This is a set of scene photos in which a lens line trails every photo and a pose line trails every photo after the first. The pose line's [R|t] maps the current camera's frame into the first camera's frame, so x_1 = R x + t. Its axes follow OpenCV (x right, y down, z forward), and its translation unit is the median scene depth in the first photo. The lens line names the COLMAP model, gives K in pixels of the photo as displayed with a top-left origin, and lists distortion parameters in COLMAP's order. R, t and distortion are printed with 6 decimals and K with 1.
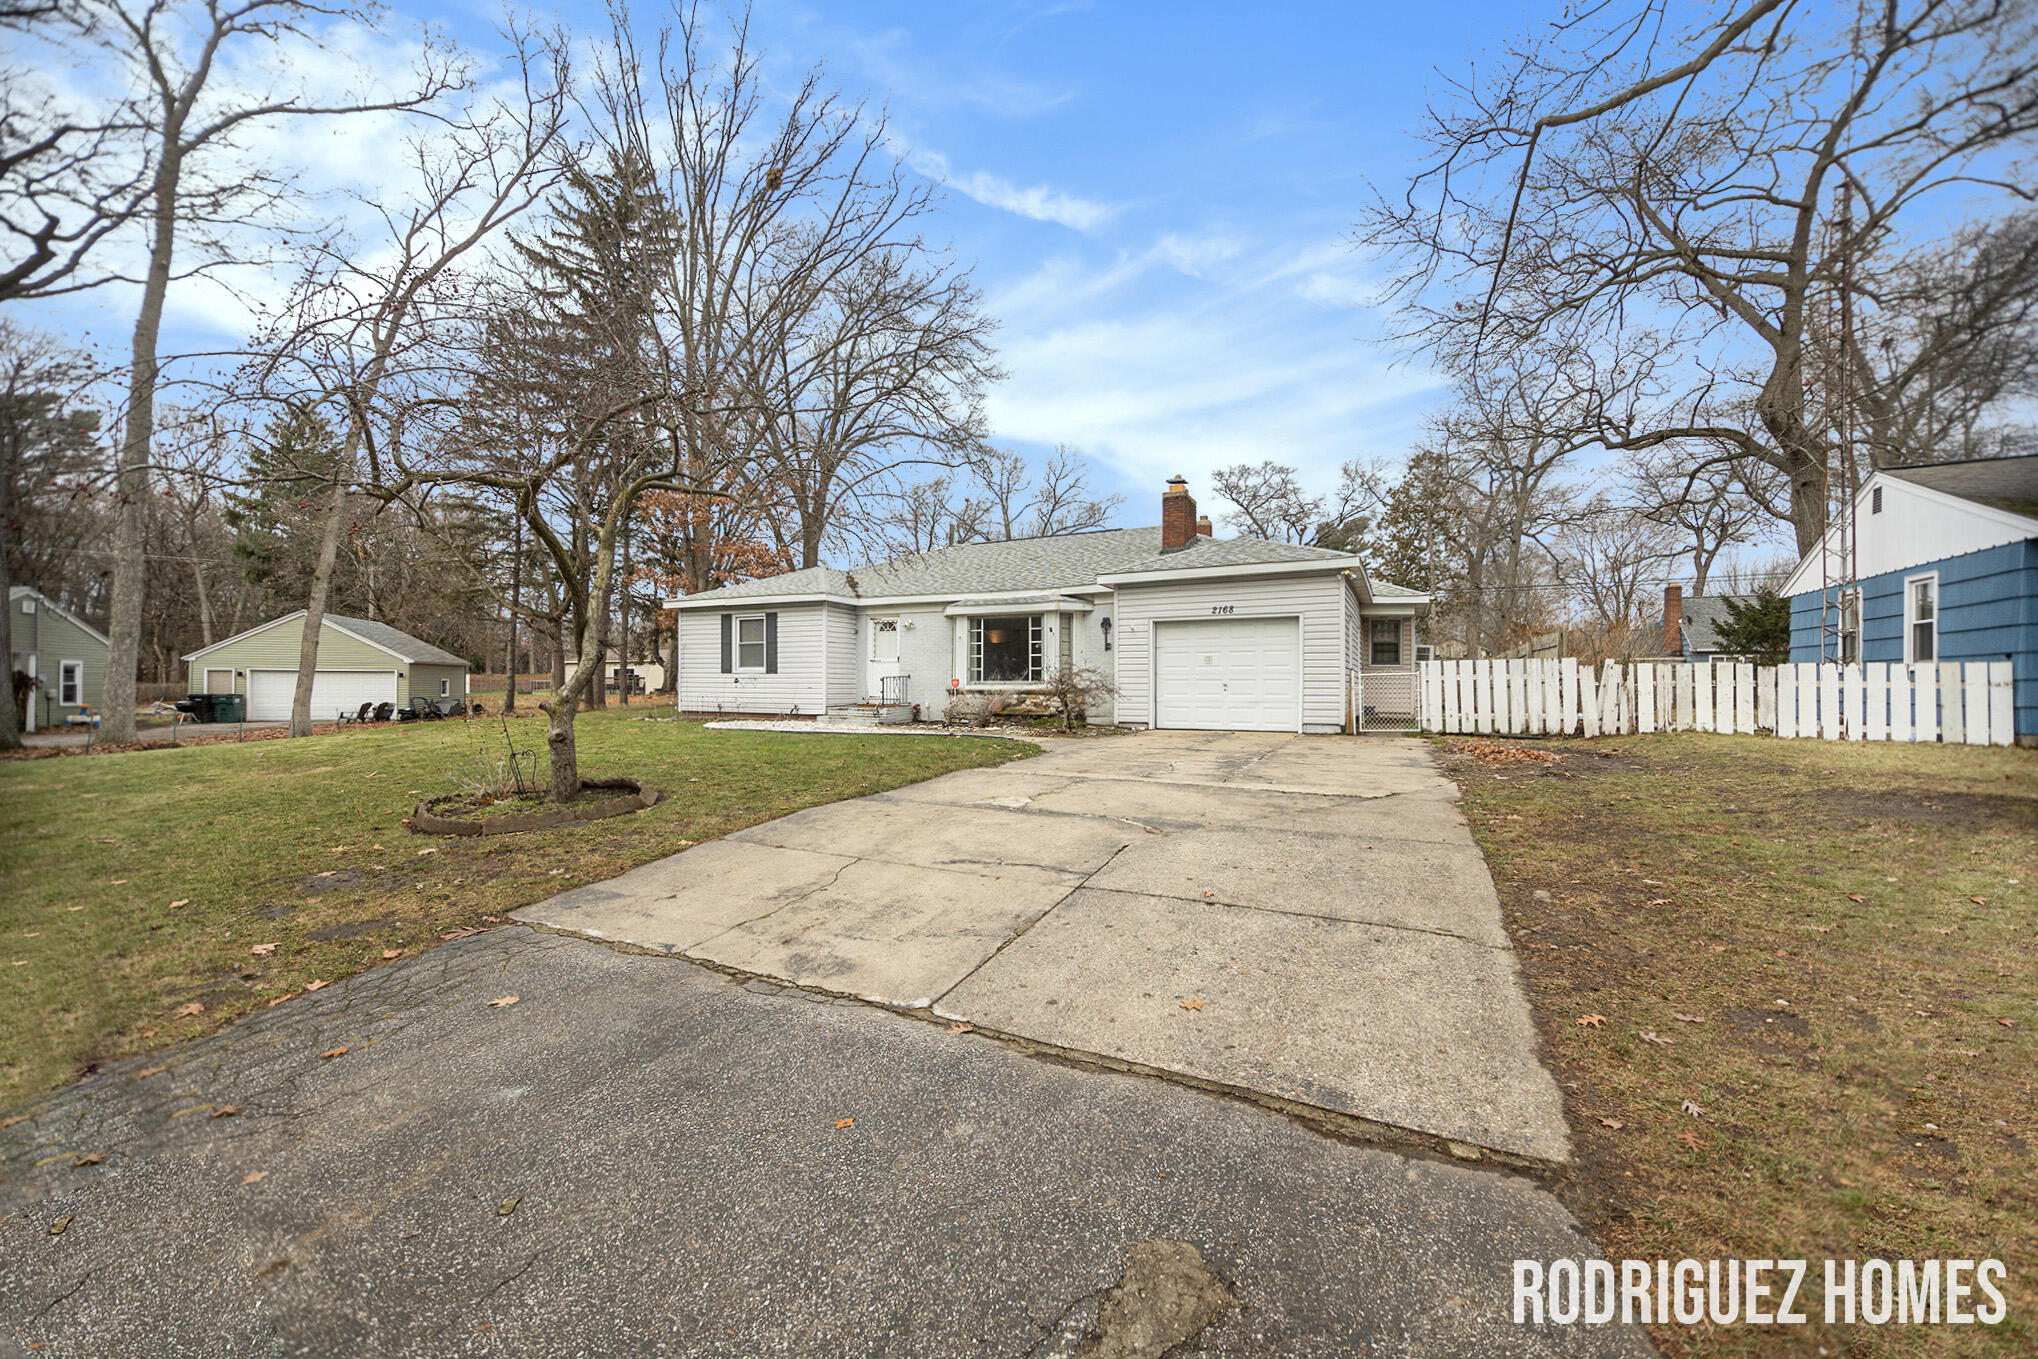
lens RADIAL K [[733.1, 0, 1029.5], [0, 733.1, 677.7], [0, 0, 1]] dist [0.028197, 0.000069]
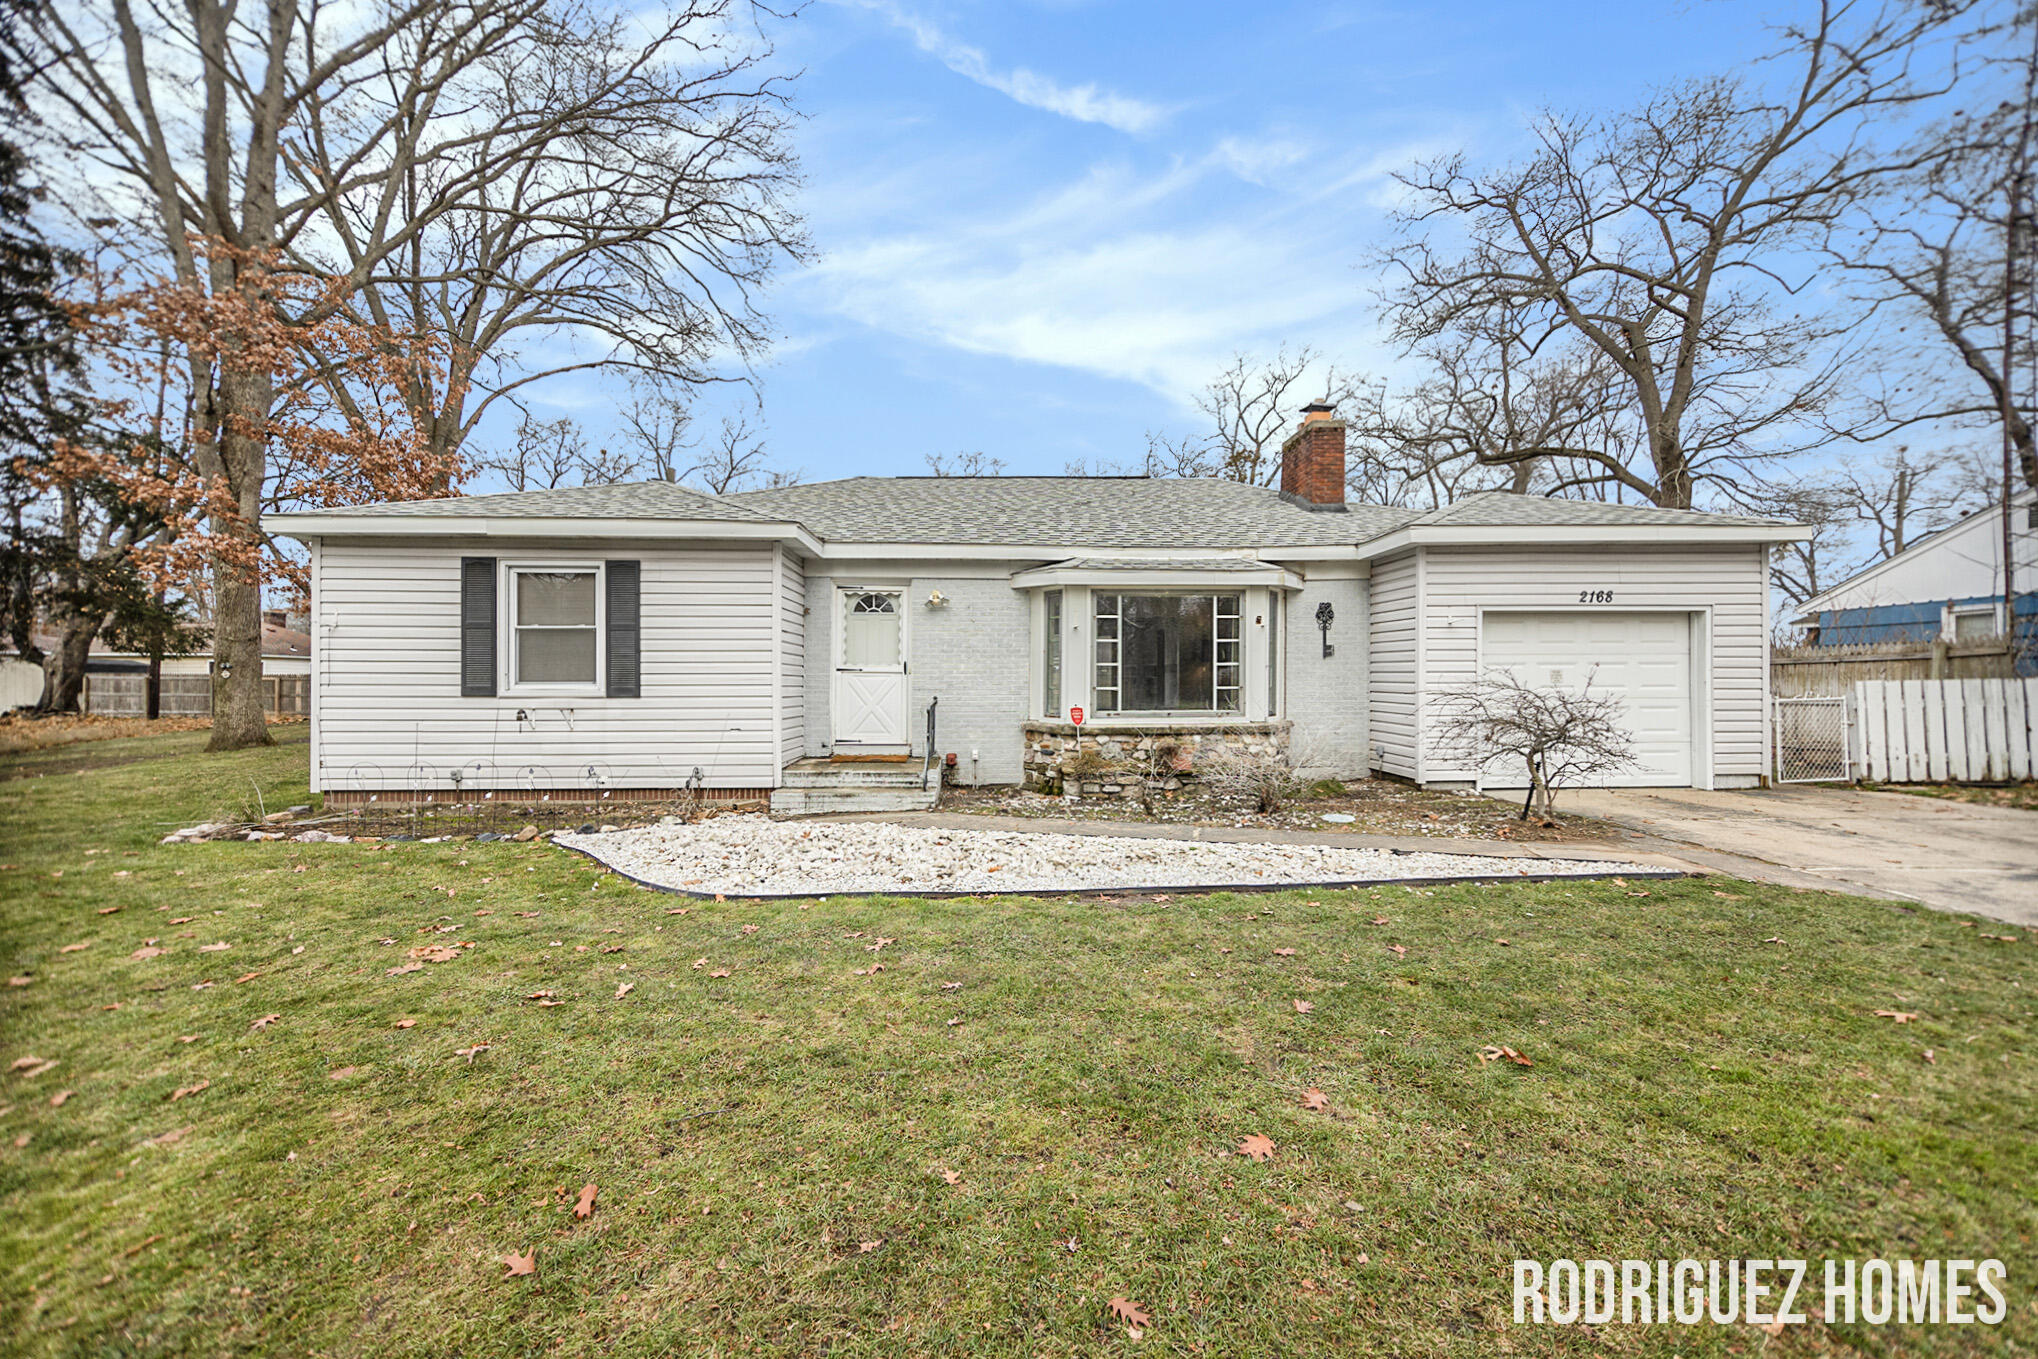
lens RADIAL K [[758.3, 0, 1016.1], [0, 758.3, 688.1], [0, 0, 1]] dist [0.001161, 0.000048]
pose [[0.890049, -0.004618, 0.455842, -0.387459], [0.000009, 0.999949, 0.010112, -0.017566], [-0.455866, -0.008996, 0.890003, 0.536262]]
